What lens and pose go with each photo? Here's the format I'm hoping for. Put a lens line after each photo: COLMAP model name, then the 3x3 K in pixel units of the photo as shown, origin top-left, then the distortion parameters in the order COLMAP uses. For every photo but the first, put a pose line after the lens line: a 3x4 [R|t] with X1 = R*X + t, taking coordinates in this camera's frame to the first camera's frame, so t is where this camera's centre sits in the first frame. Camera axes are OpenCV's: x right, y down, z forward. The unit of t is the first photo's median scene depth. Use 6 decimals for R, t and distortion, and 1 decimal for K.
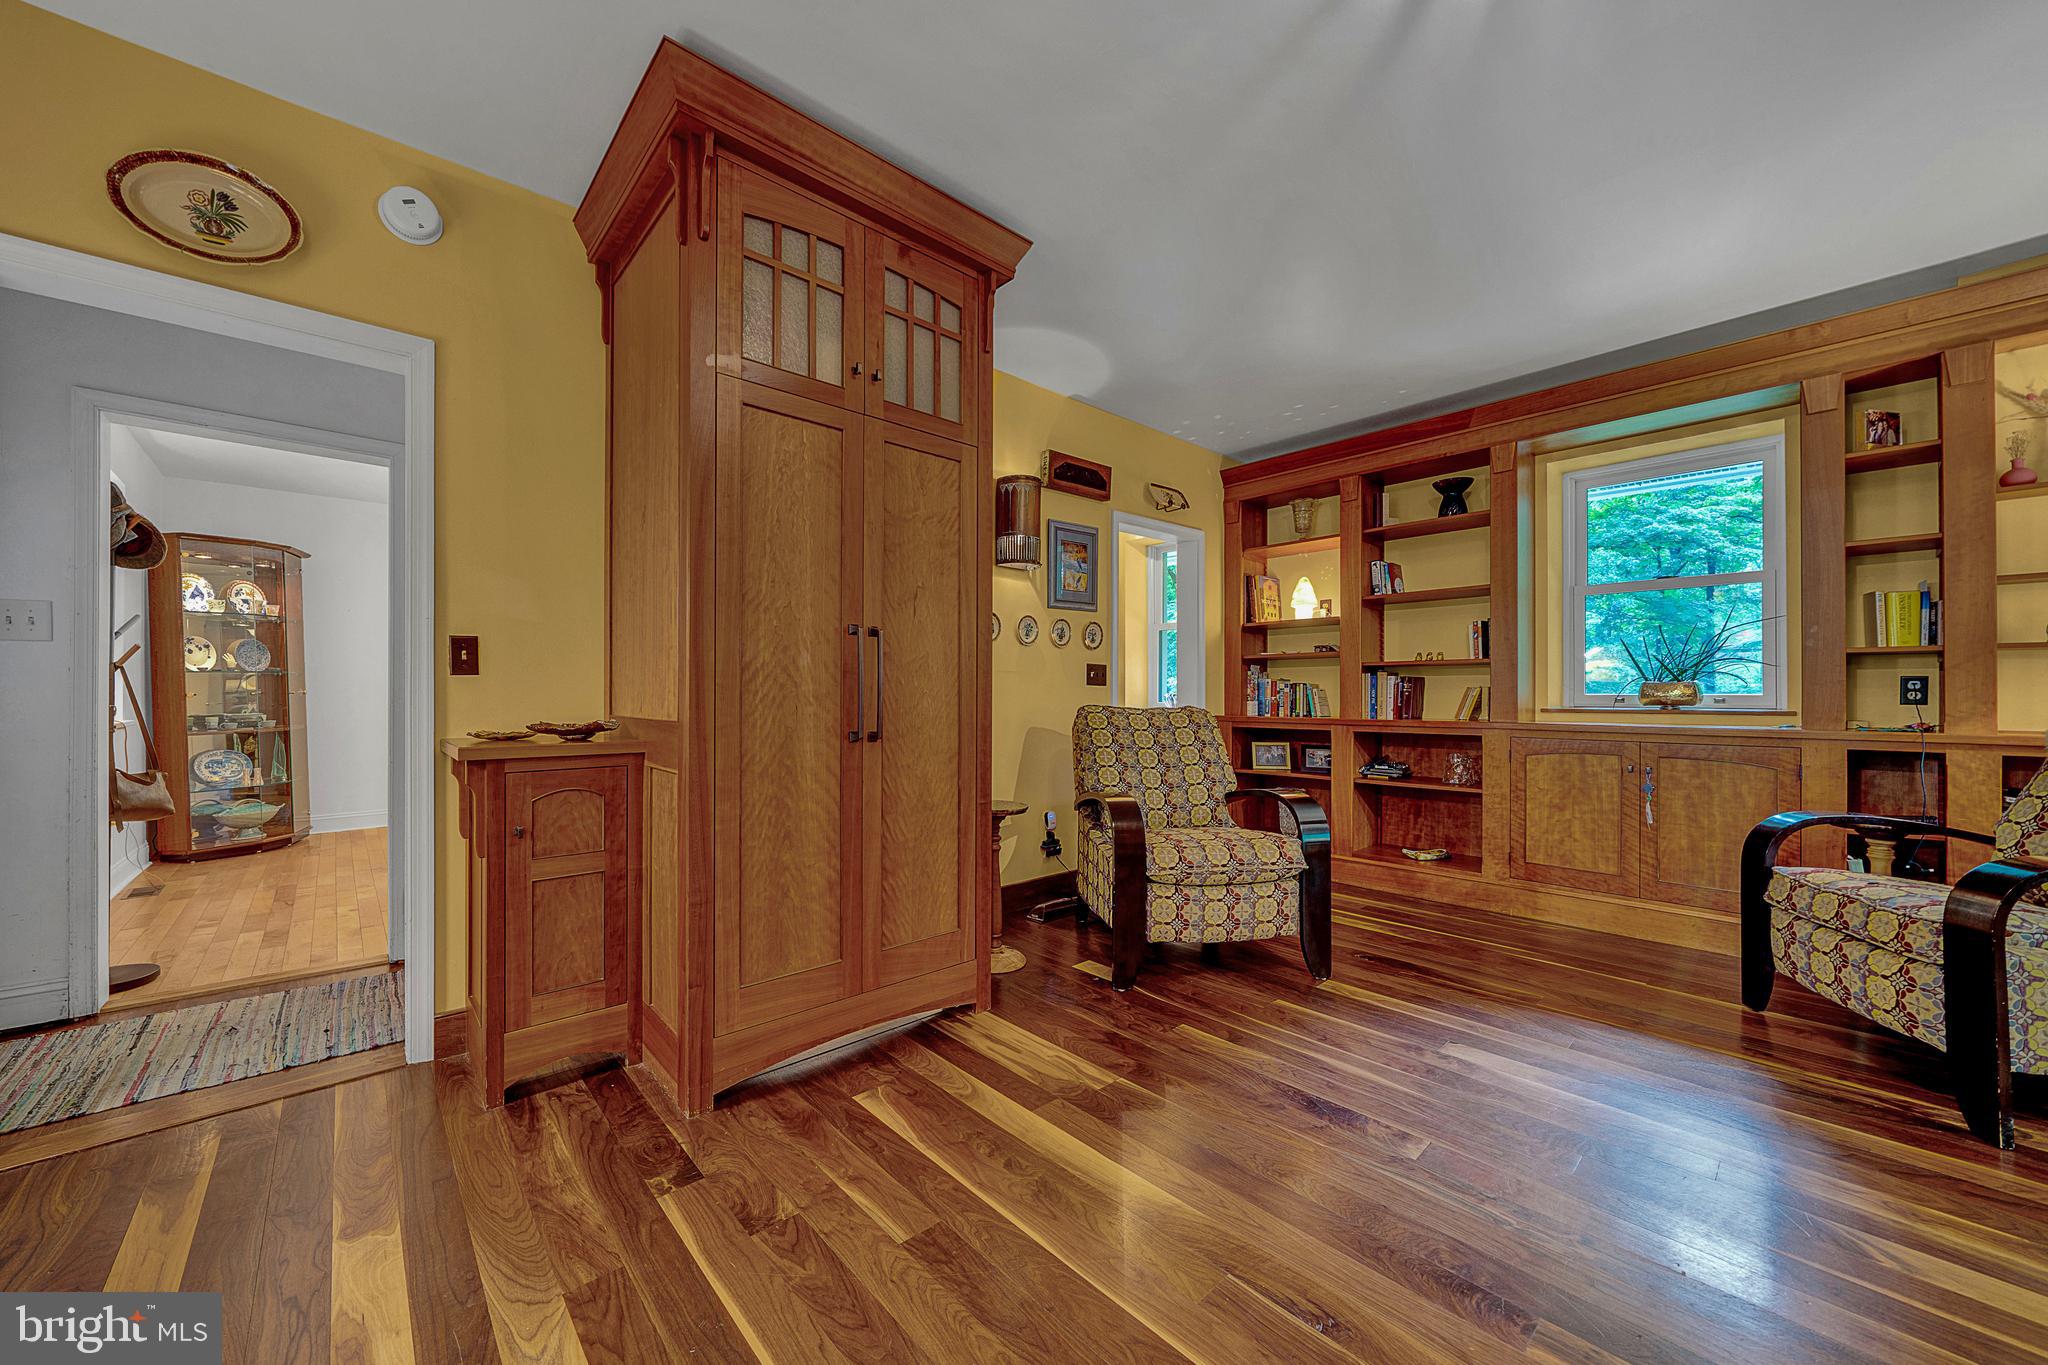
lens RADIAL K [[725.7, 0, 1036.5], [0, 725.7, 688.7], [0, 0, 1]] dist [-0.000470, 0.000002]
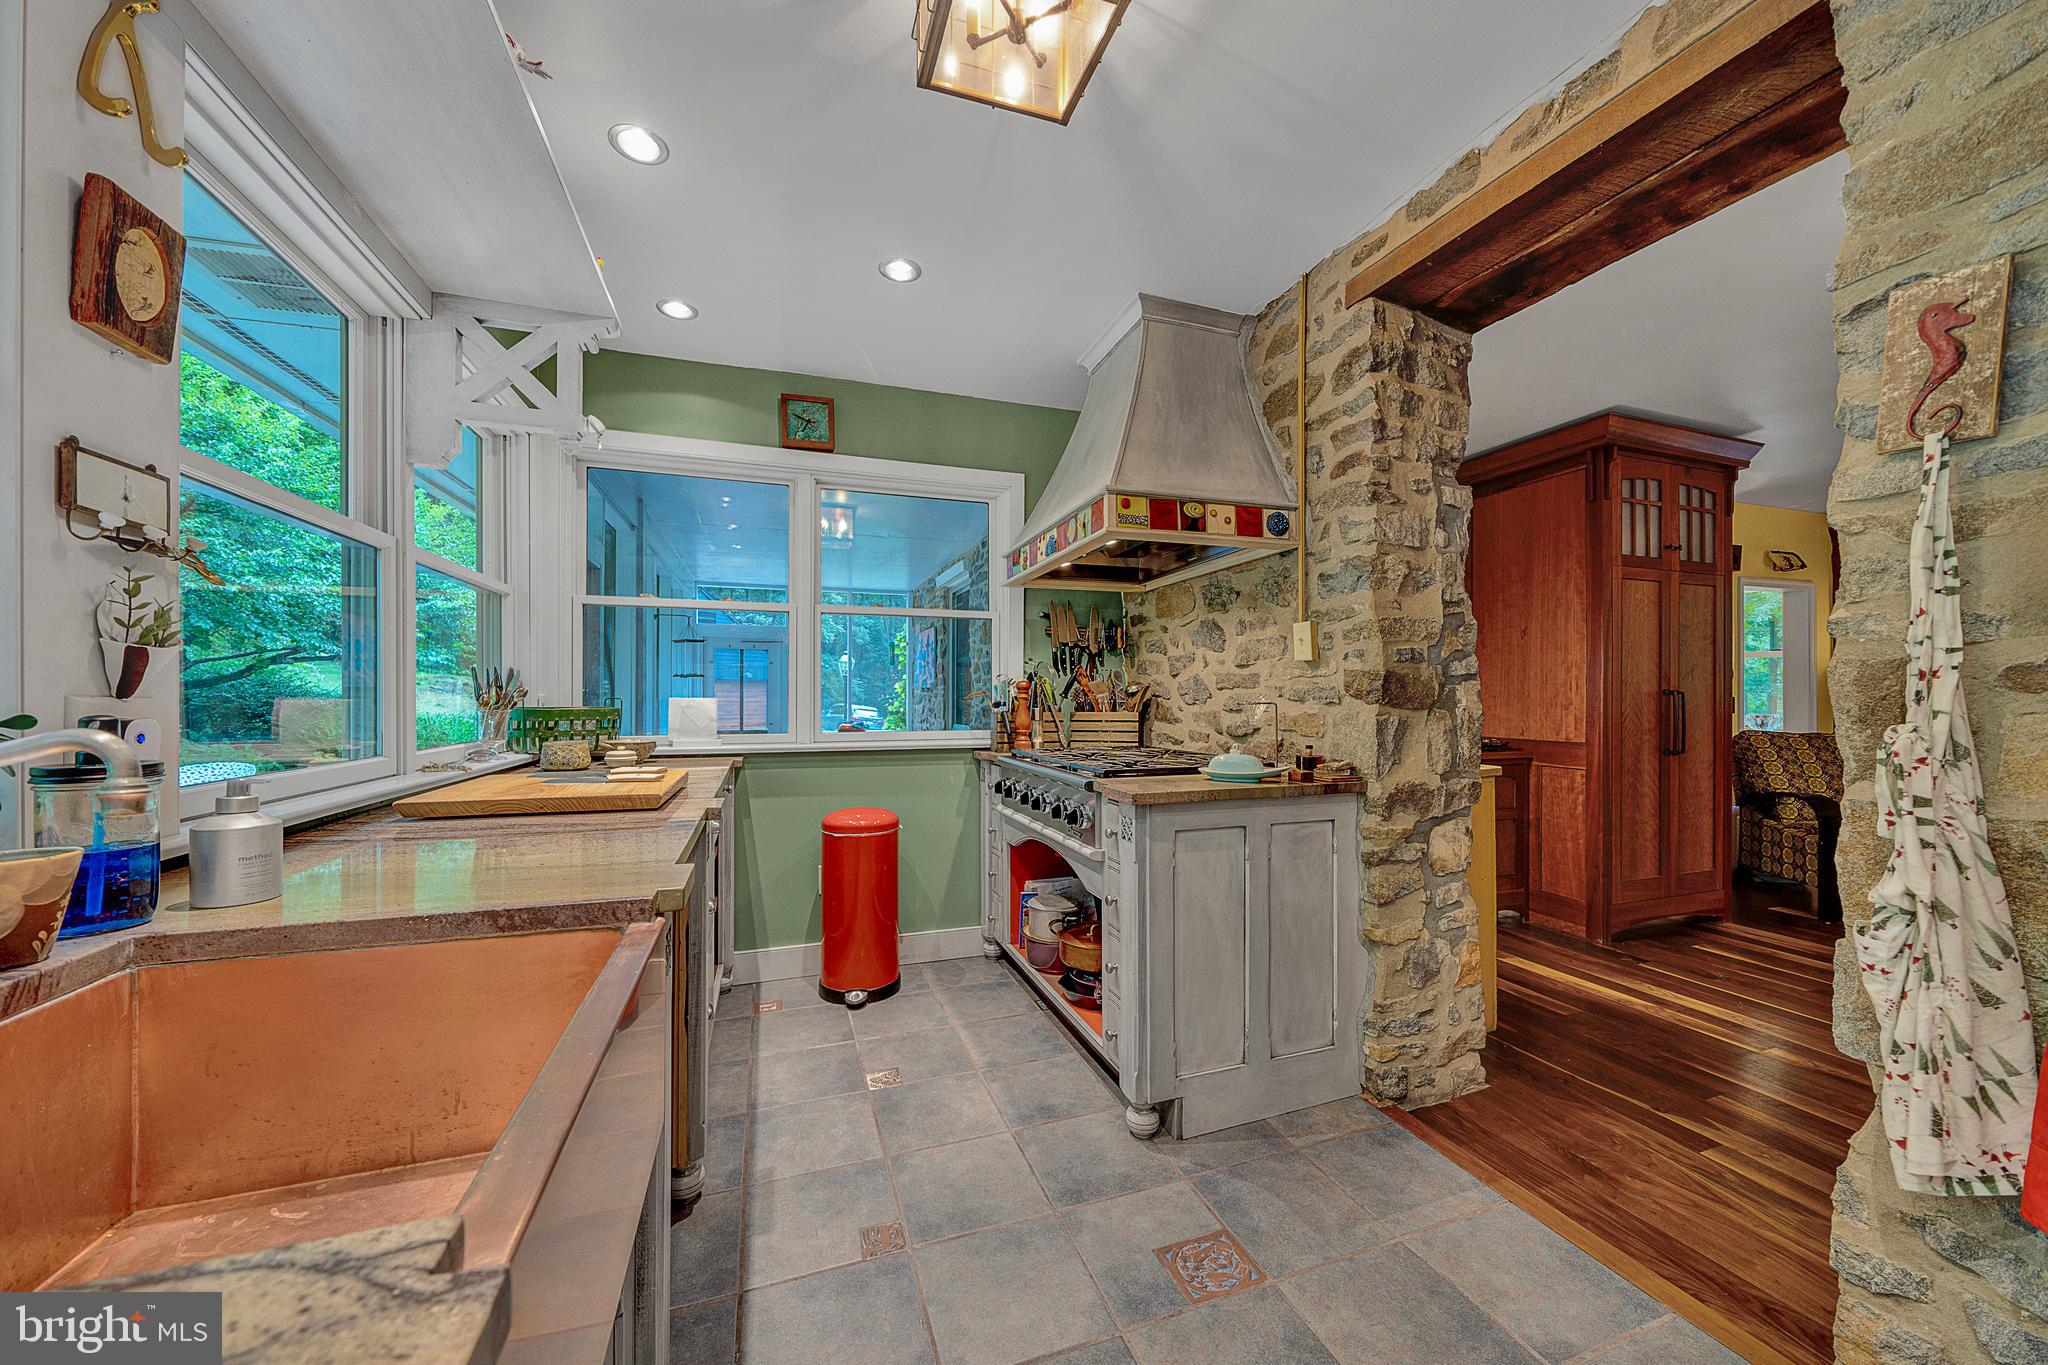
lens RADIAL K [[762.6, 0, 1056.0], [0, 762.6, 693.7], [0, 0, 1]] dist [-0.006648, -0.000109]
pose [[0.924573, -0.003638, -0.380988, -0.945409], [0.005550, 0.999977, 0.003920, -0.095046], [0.380965, -0.005739, 0.924572, -1.322792]]
